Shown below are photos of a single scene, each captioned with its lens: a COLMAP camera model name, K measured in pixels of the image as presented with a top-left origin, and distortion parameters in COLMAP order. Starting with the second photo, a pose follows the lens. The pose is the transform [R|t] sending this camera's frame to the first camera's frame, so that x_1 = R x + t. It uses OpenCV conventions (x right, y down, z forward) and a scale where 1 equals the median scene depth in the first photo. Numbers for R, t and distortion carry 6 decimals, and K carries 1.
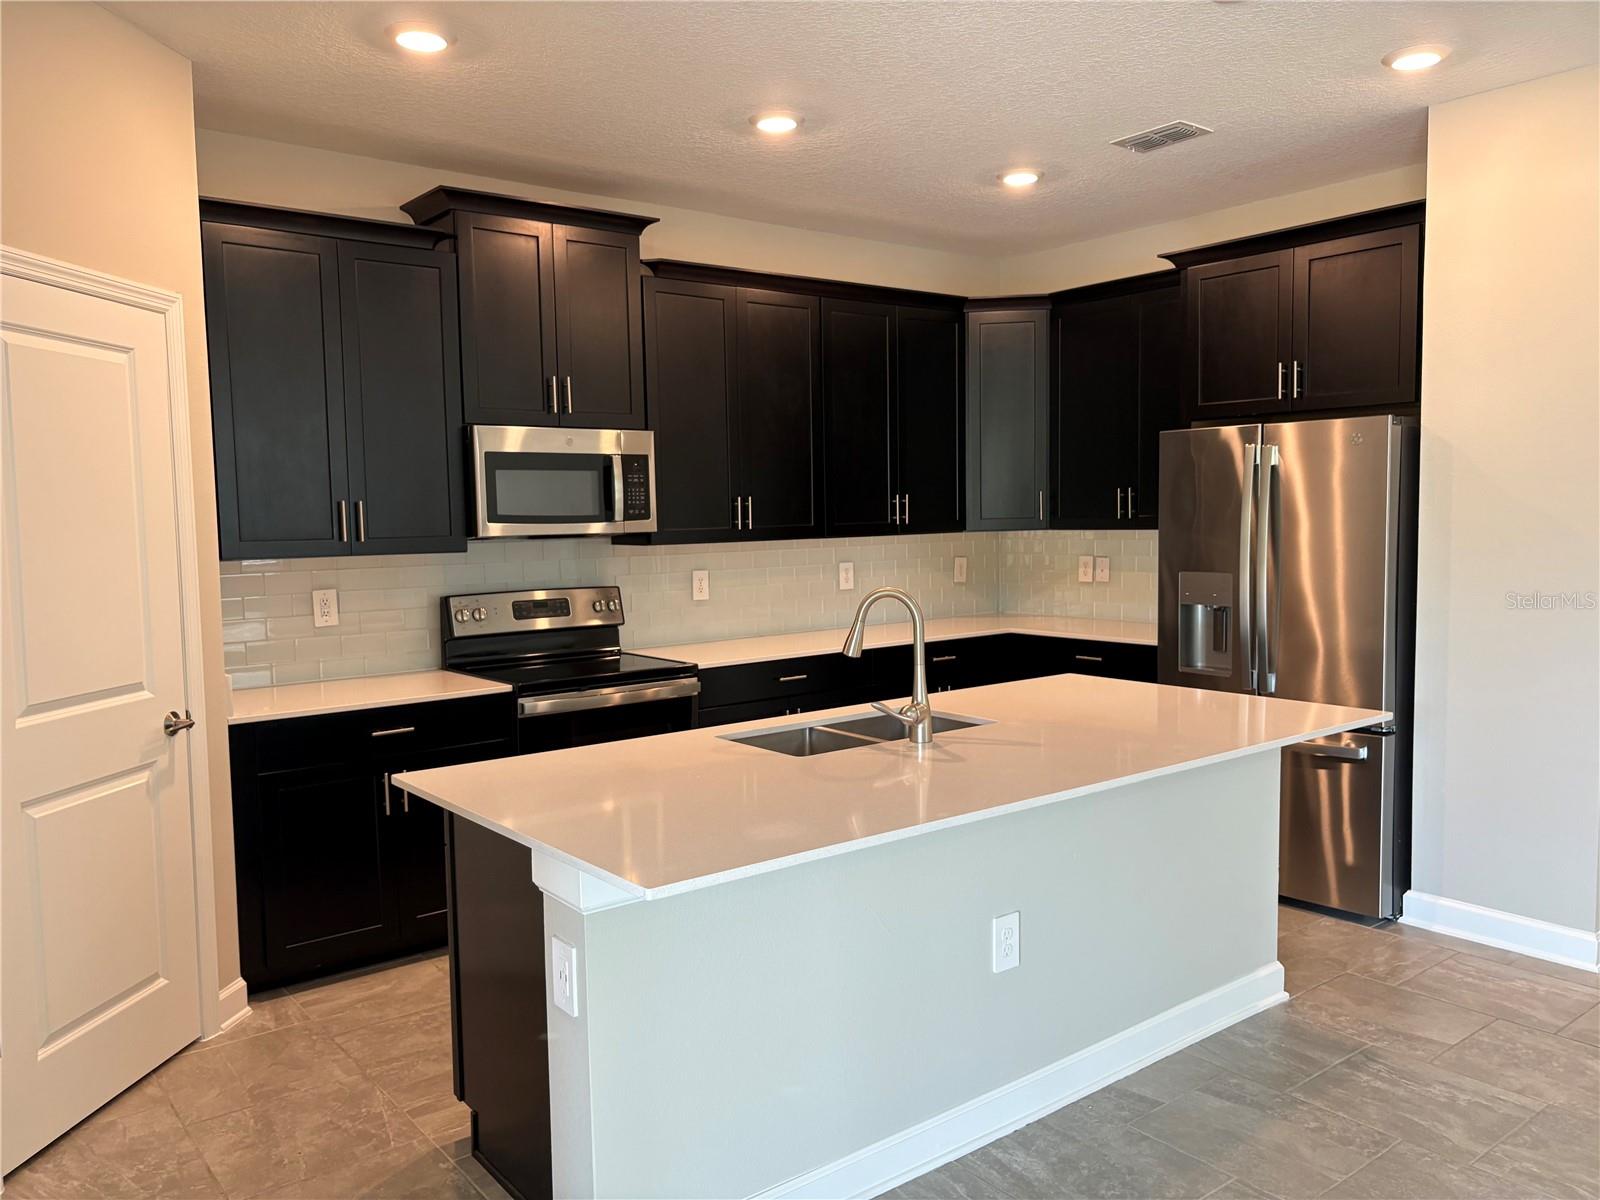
lens RADIAL K [[1218.2, 0, 794.0], [0, 1218.2, 608.4], [0, 0, 1]] dist [0.077553, -0.093600]
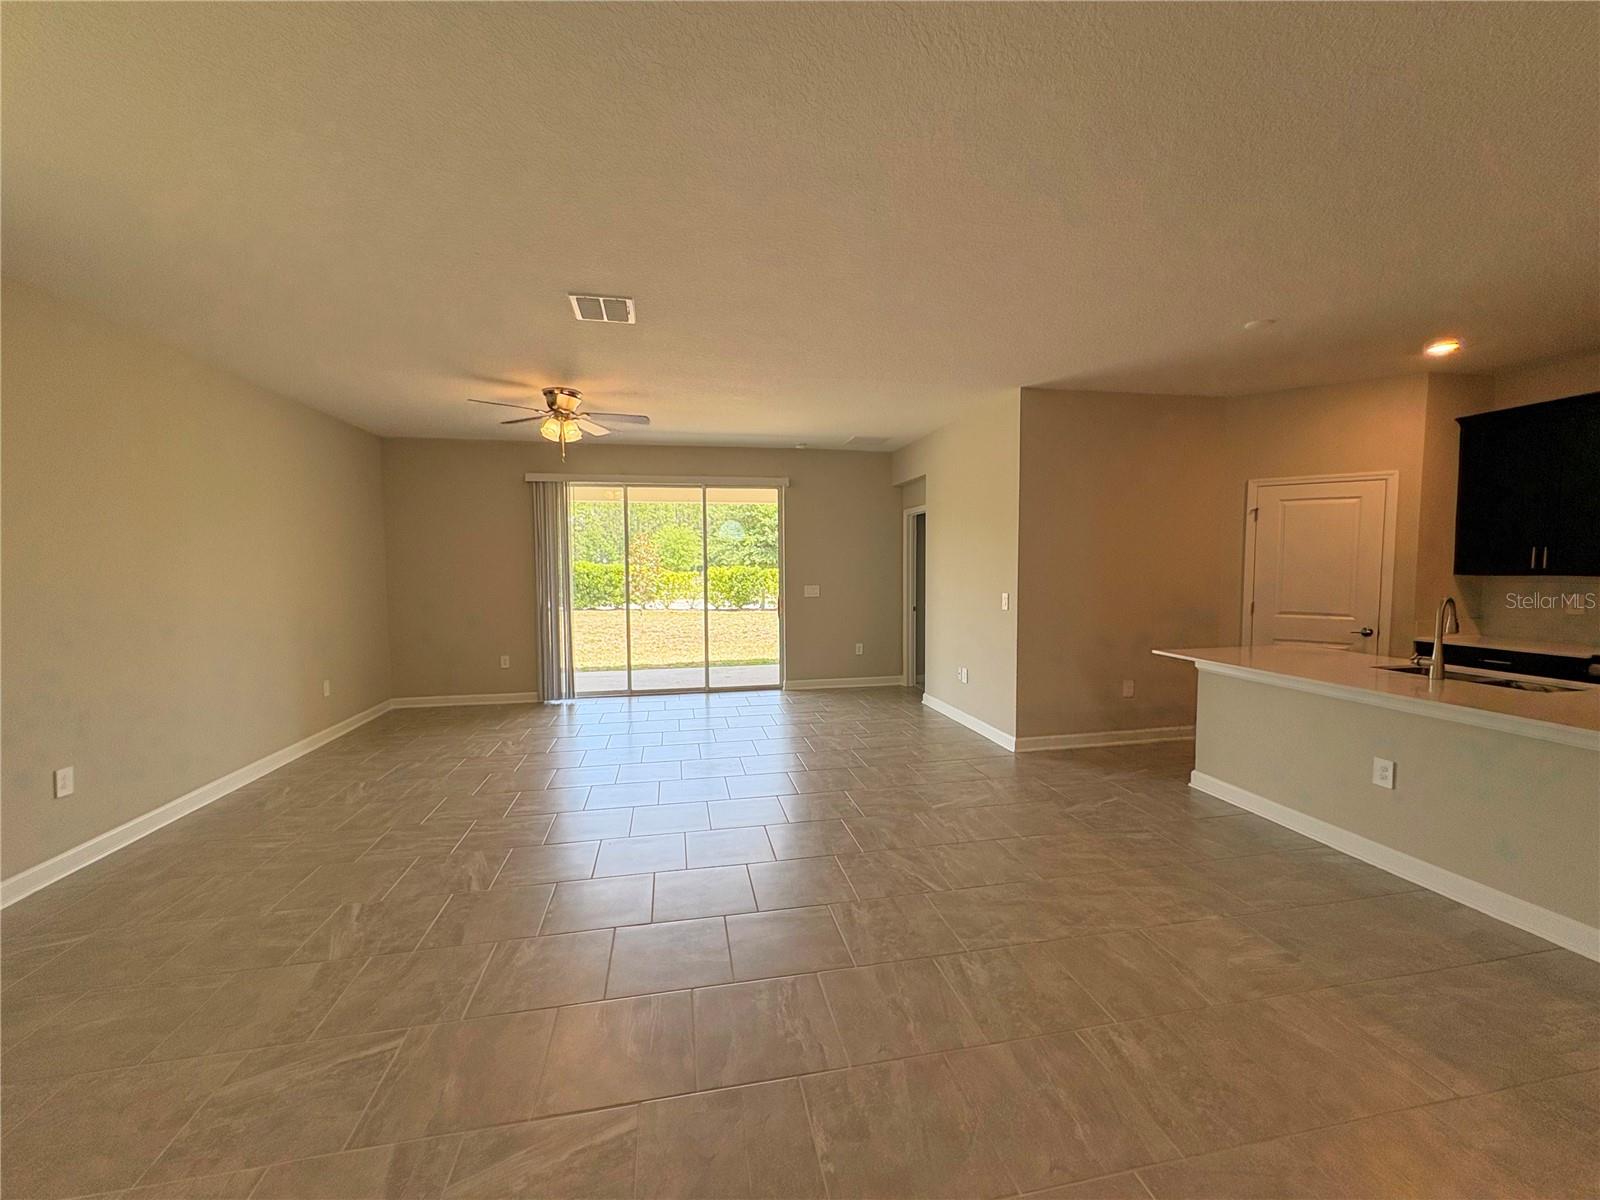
lens RADIAL K [[638.3, 0, 800.5], [0, 638.3, 599.9], [0, 0, 1]] dist [-0.001035, 0.000680]
pose [[-0.451060, 0.073343, -0.889475, 0.995927], [-0.058063, 0.992095, 0.111249, -0.045685], [0.890603, 0.101825, -0.443235, 0.387652]]
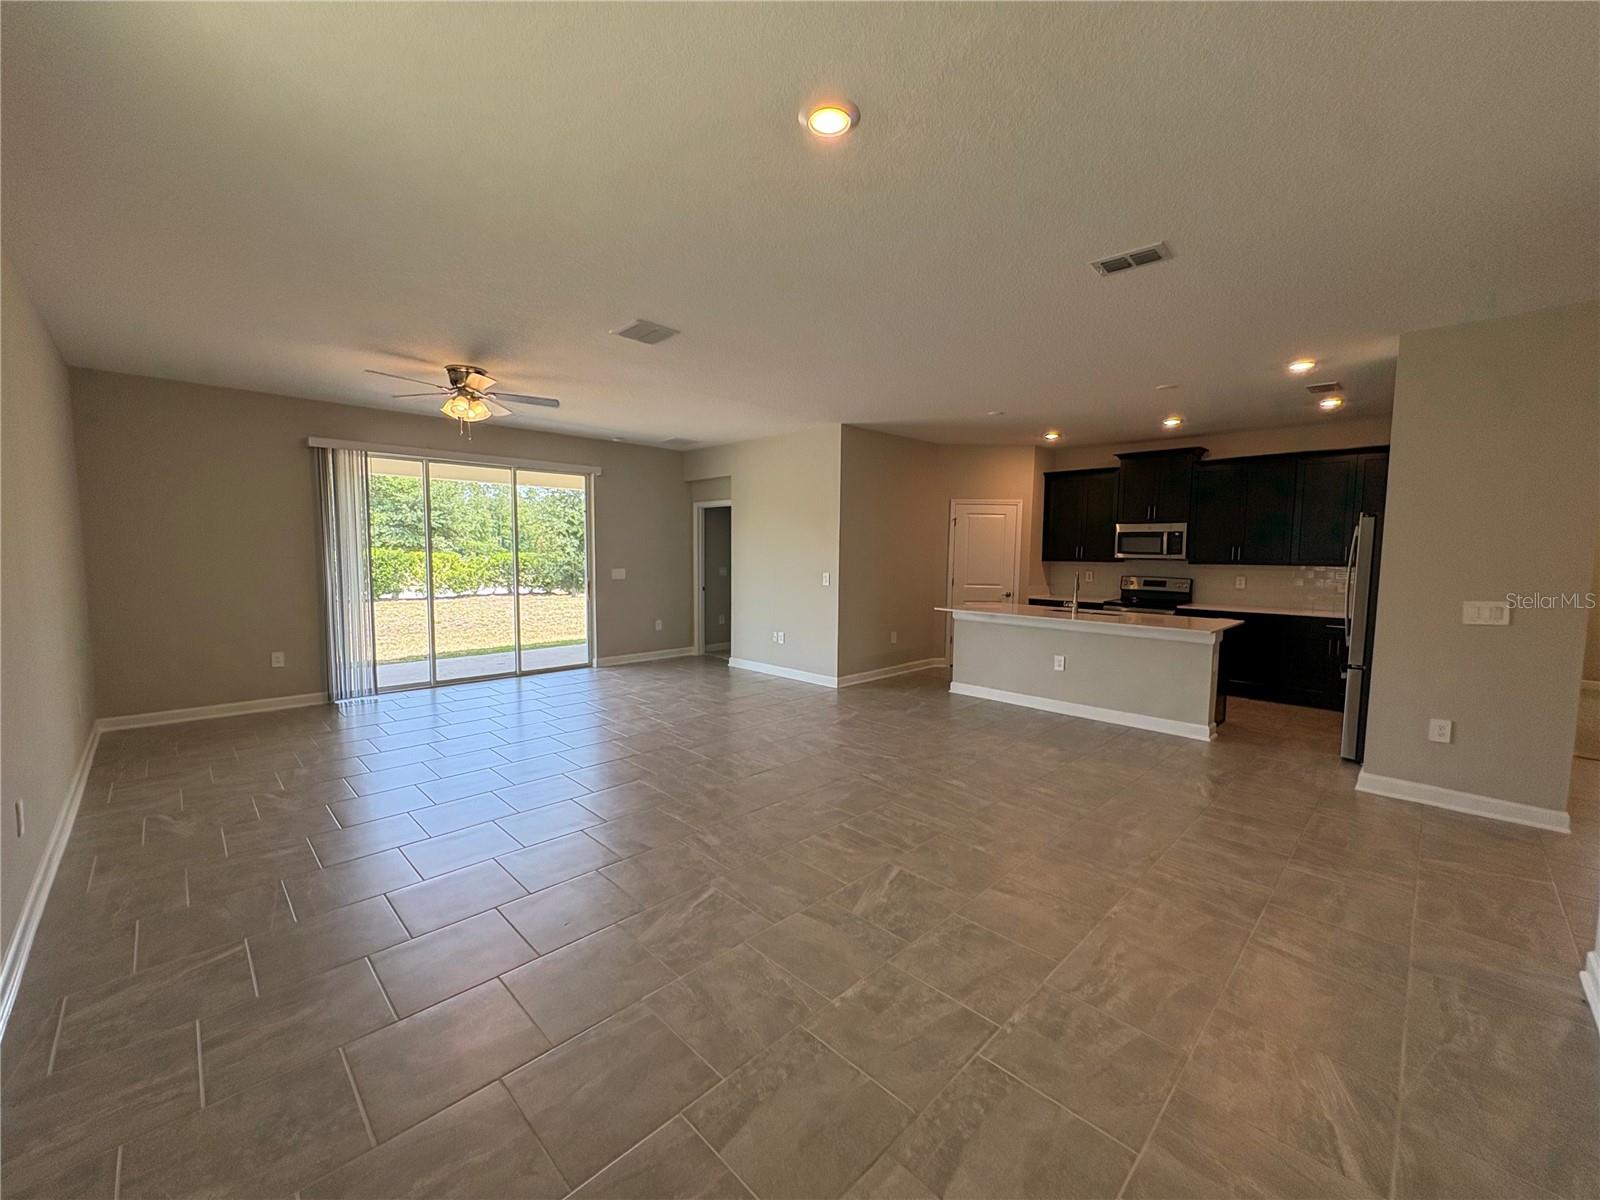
lens RADIAL K [[637.6, 0, 799.6], [0, 637.6, 600.3], [0, 0, 1]] dist [-0.000671, -0.000181]
pose [[0.114416, 0.098387, -0.988549, 1.346340], [-0.093808, 0.991707, 0.087844, -0.015912], [0.988994, 0.082683, 0.122696, -0.044178]]
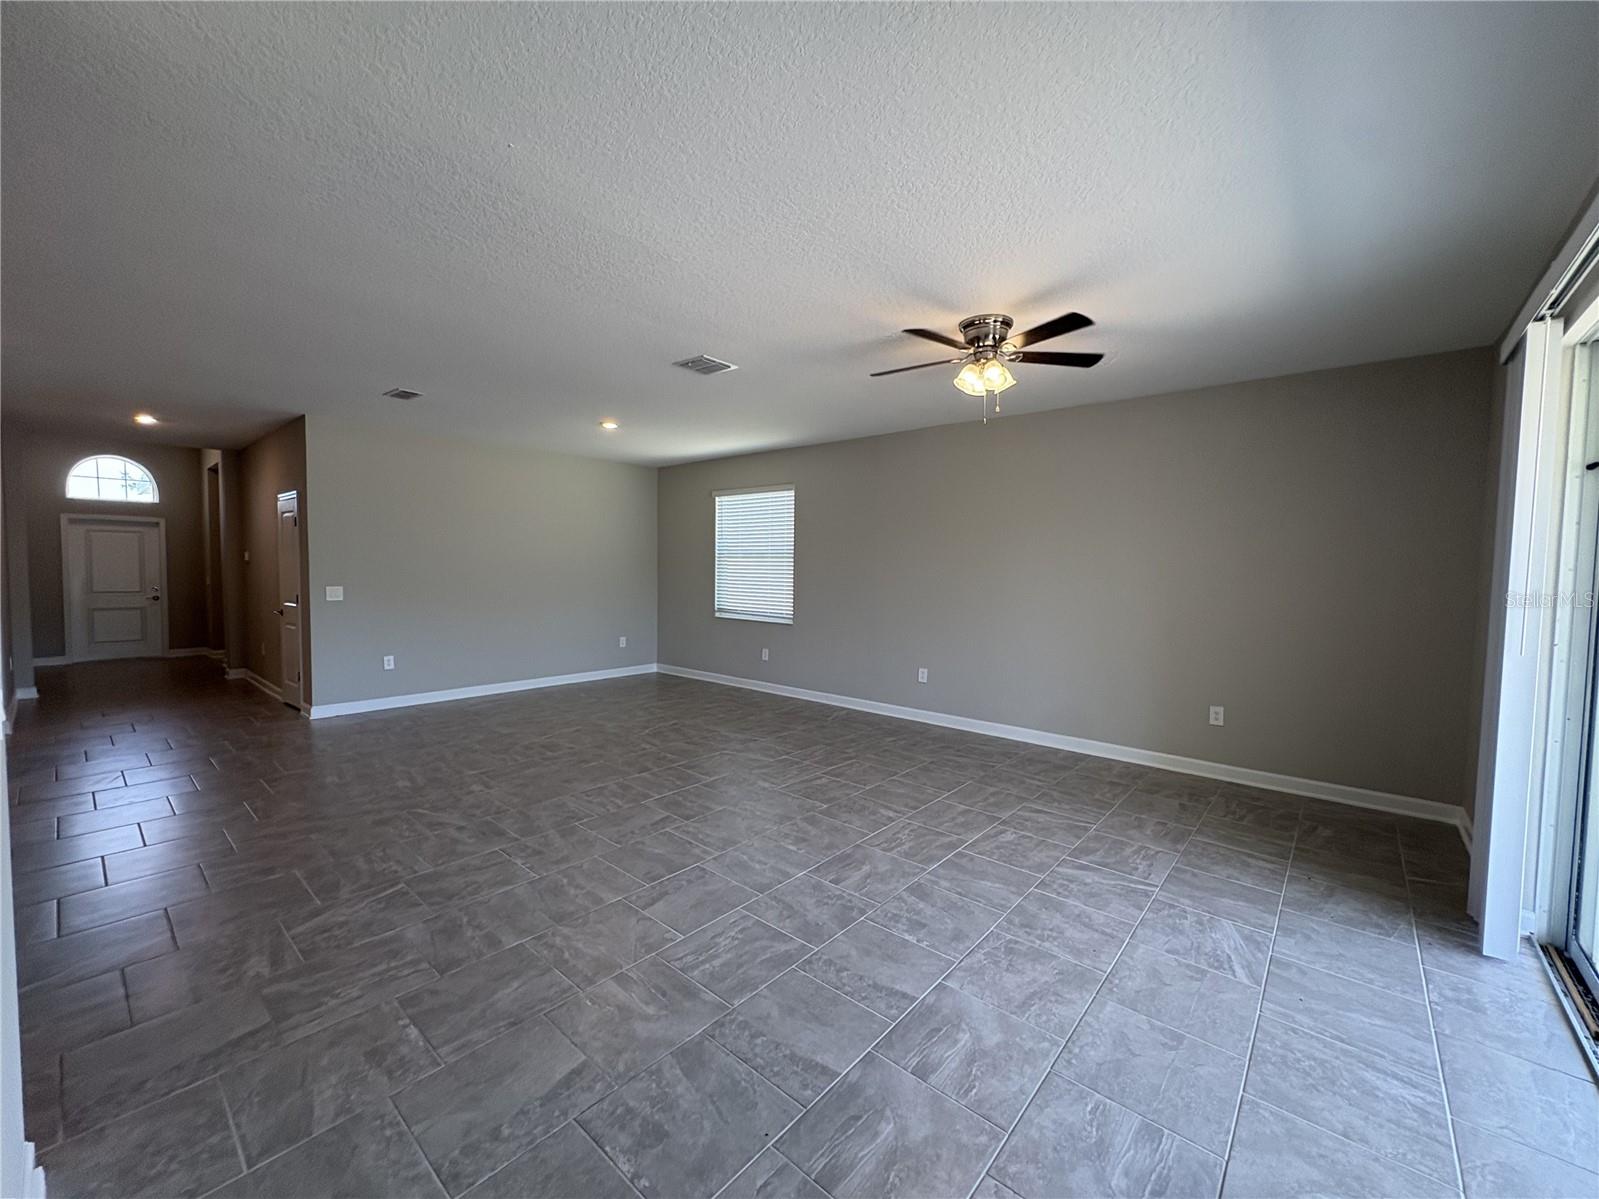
lens RADIAL K [[641.1, 0, 799.7], [0, 641.1, 598.2], [0, 0, 1]] dist [-0.000088, 0.000090]
pose [[-0.191809, -0.032157, 0.980905, -0.554393], [0.070620, 0.996420, 0.046475, 0.026353], [-0.978888, 0.078186, -0.188851, -0.106236]]
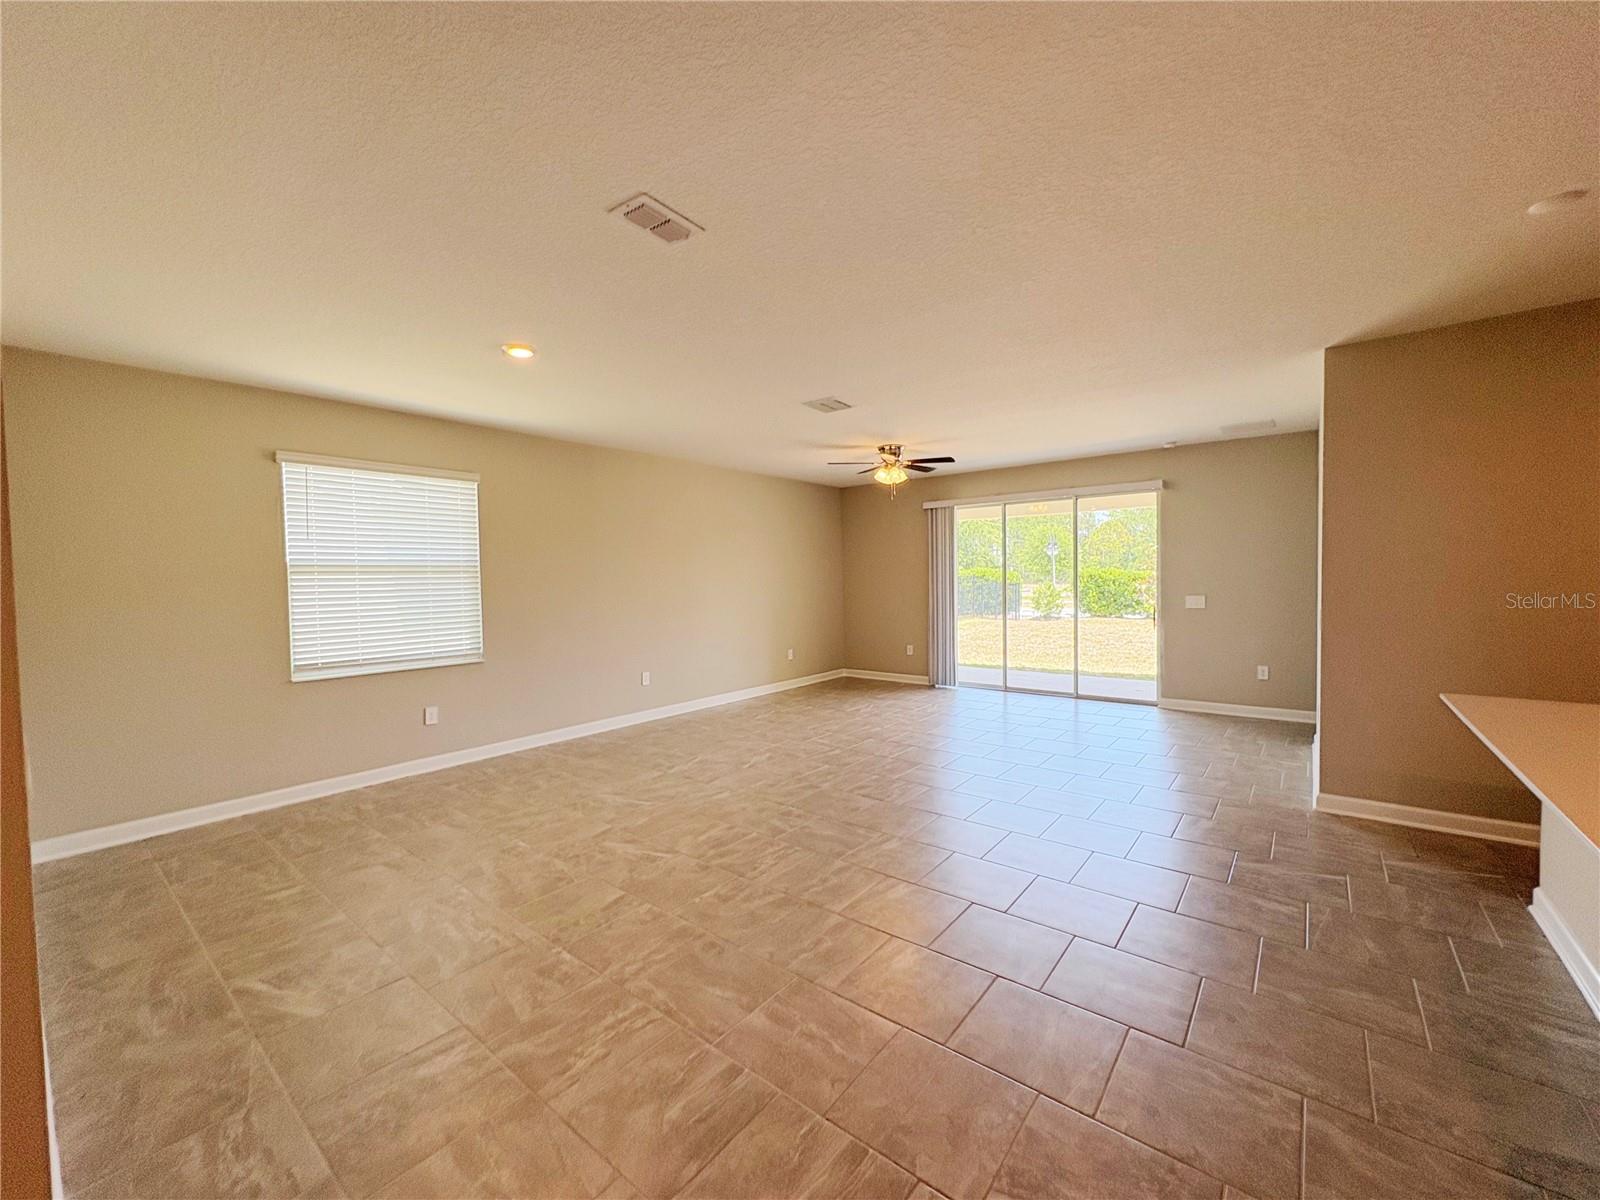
lens RADIAL K [[638.3, 0, 800.5], [0, 638.3, 599.9], [0, 0, 1]] dist [-0.001035, 0.000680]
pose [[-0.973134, 0.044242, -0.225949, 0.729628], [0.017273, 0.992627, 0.119969, -0.084325], [0.229591, 0.112843, -0.966724, 0.909102]]
